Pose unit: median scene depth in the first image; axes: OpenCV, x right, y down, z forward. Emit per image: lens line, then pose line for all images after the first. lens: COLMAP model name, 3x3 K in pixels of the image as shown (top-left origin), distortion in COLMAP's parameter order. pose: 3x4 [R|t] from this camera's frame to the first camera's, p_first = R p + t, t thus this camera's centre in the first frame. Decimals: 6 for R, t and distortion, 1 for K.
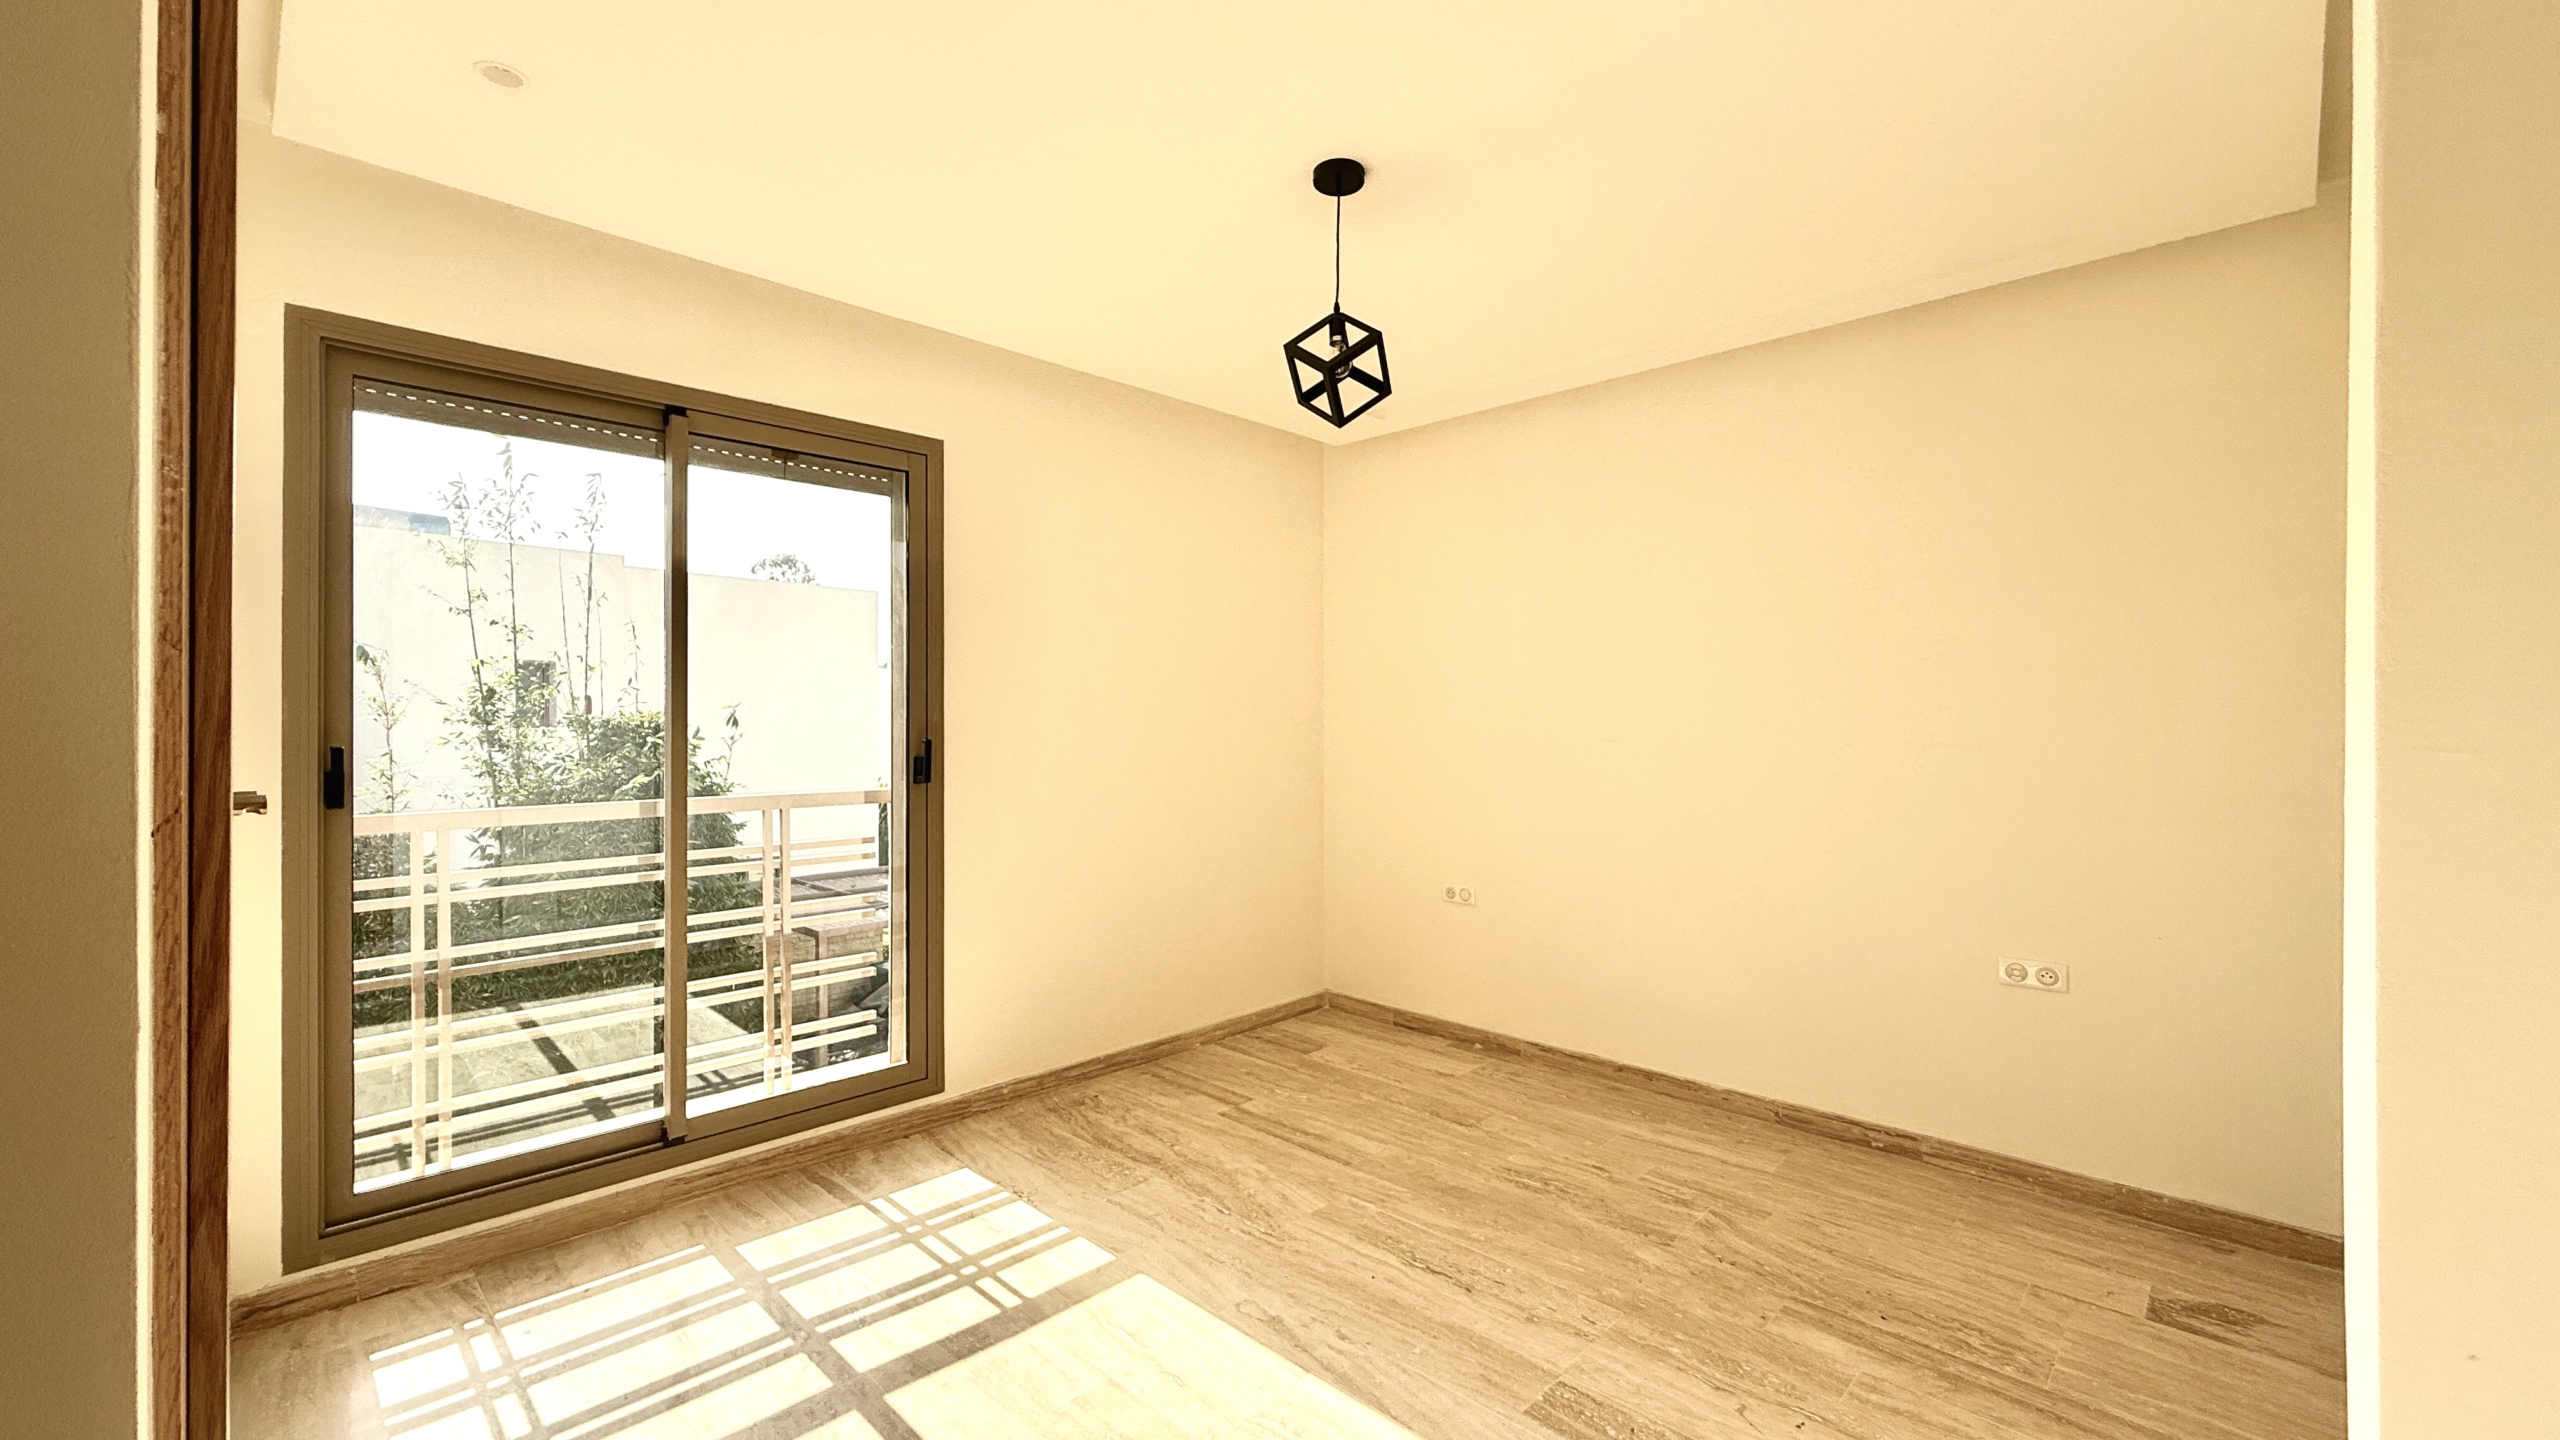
lens RADIAL K [[1031.2, 0, 1286.5], [0, 1031.2, 711.9], [0, 0, 1]] dist [-0.000842, -0.000113]
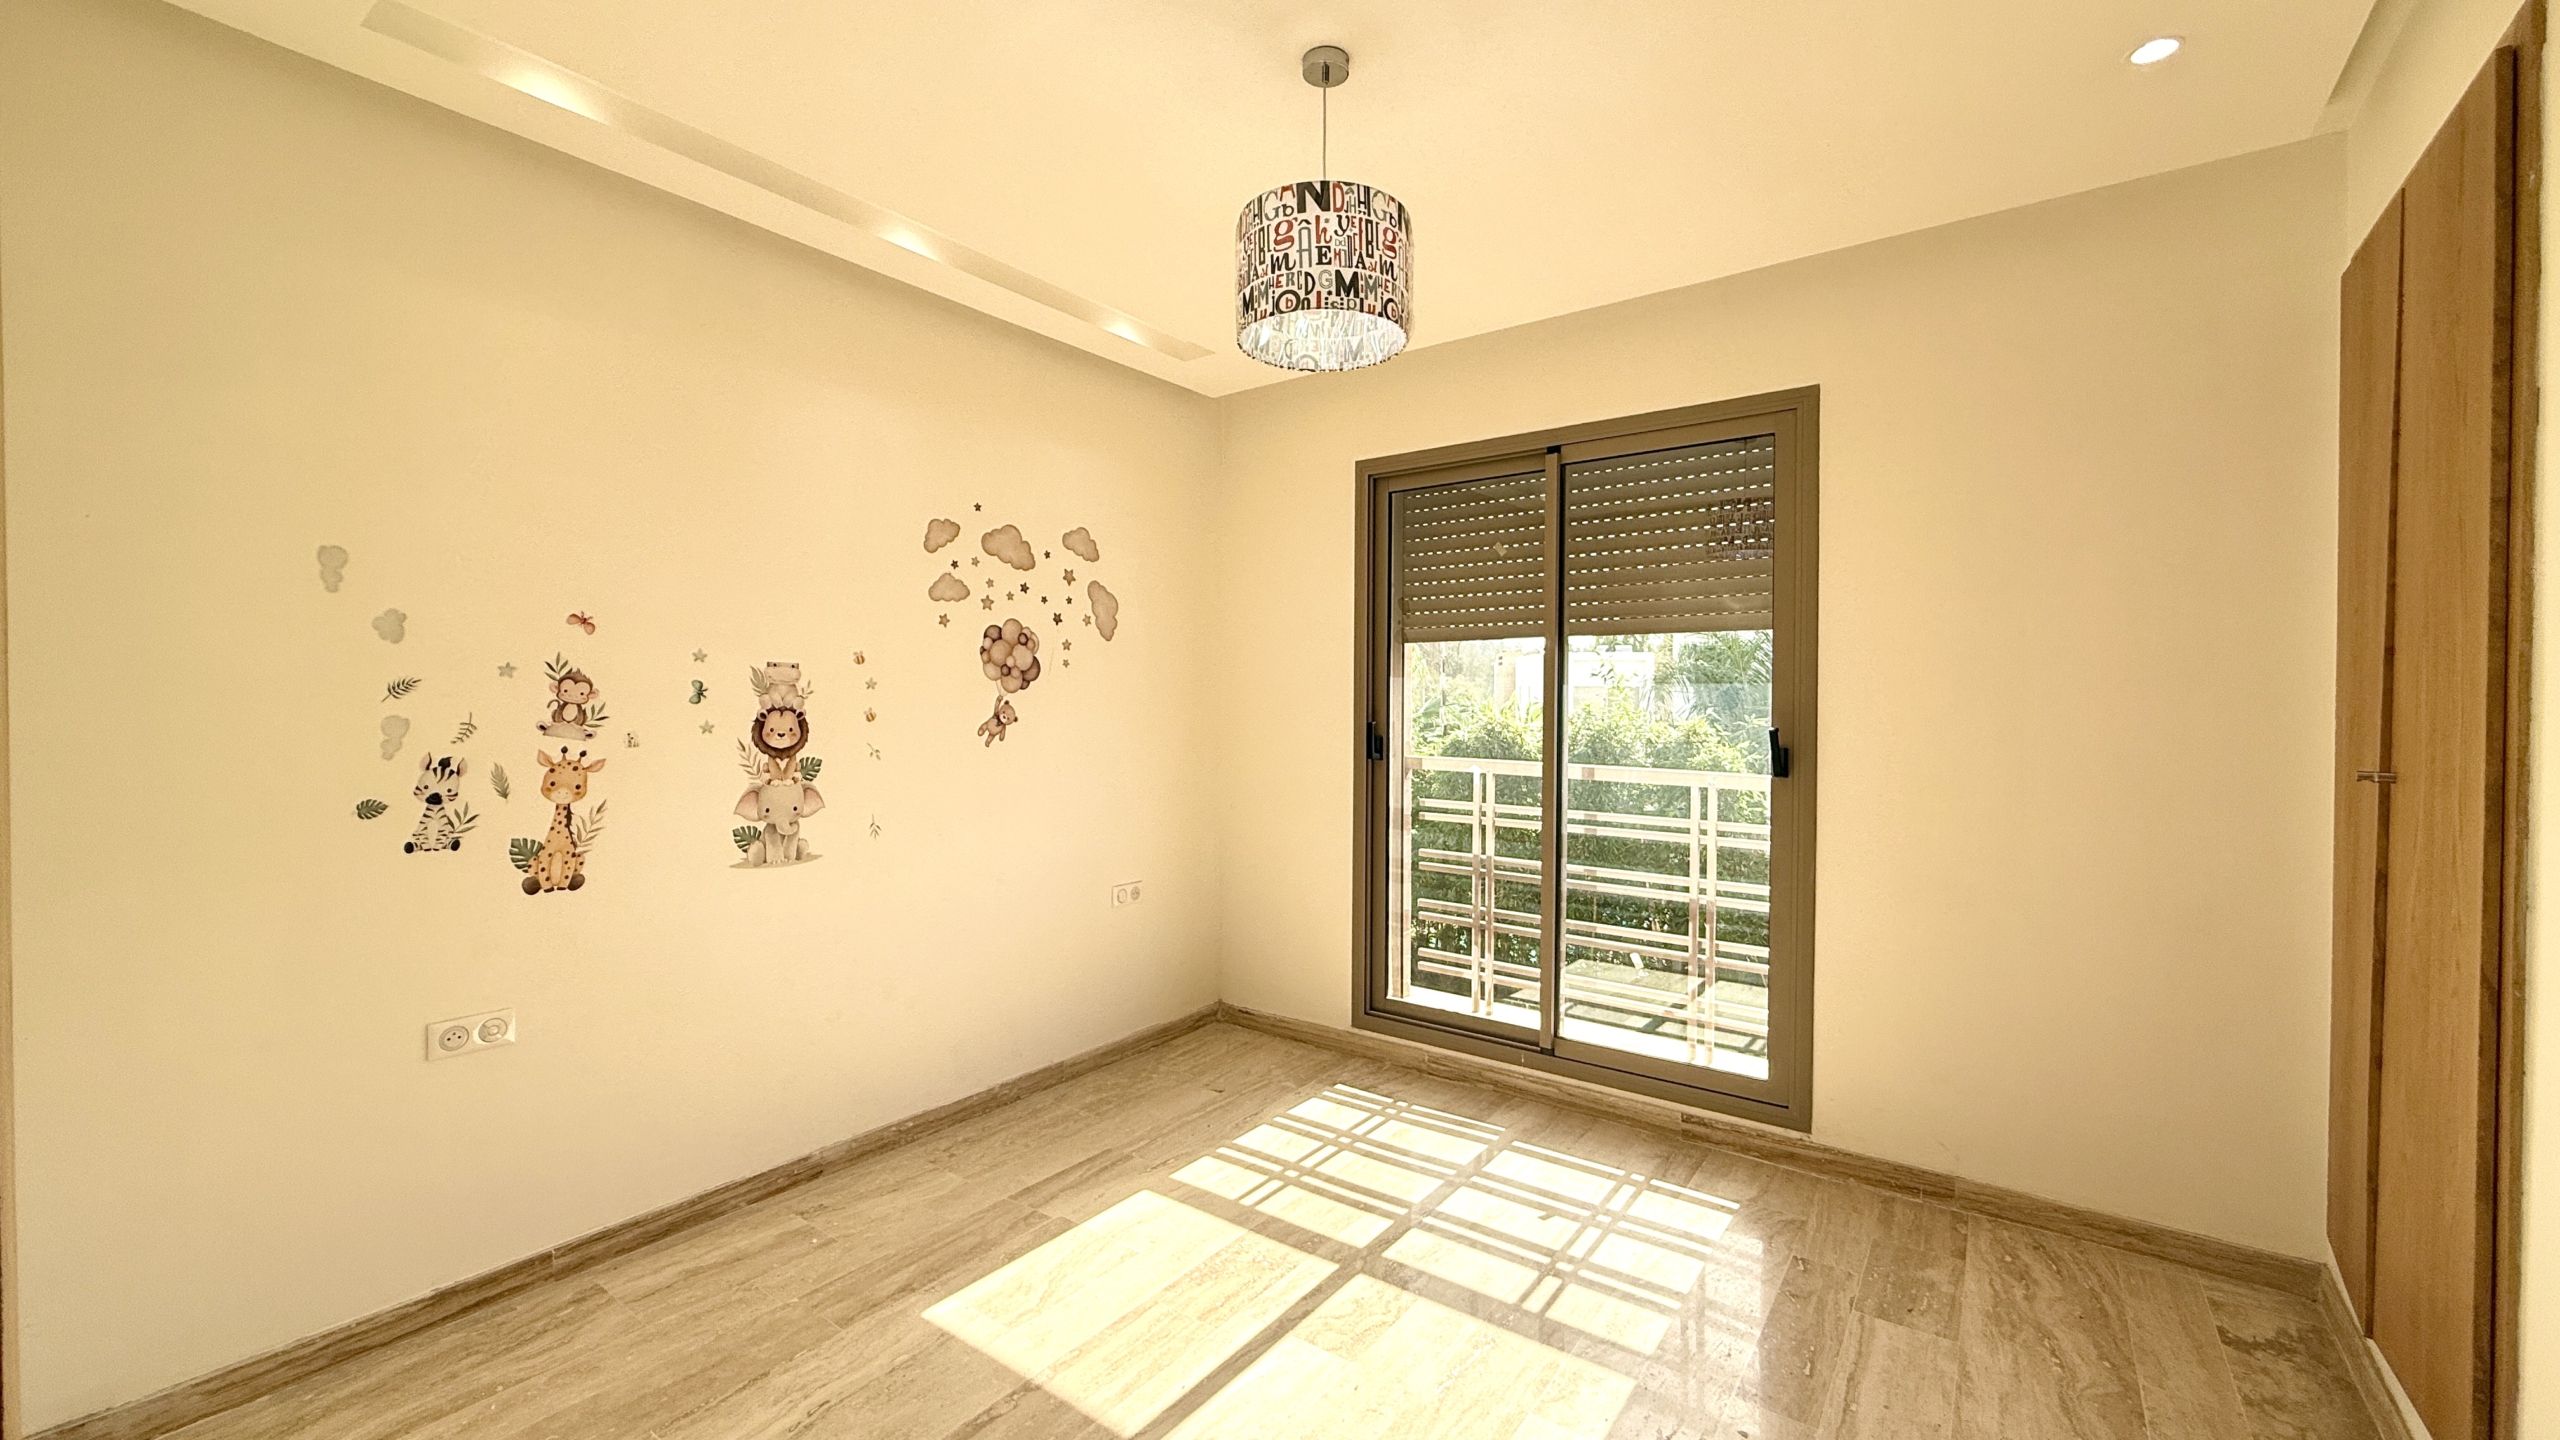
lens RADIAL K [[1031.2, 0, 1286.5], [0, 1031.2, 711.9], [0, 0, 1]] dist [-0.000842, -0.000113]
pose [[0.152517, 0.020280, -0.988093, 0.522777], [0.002117, 0.999780, 0.020846, 0.000587], [0.988299, -0.005272, 0.152440, 0.526953]]
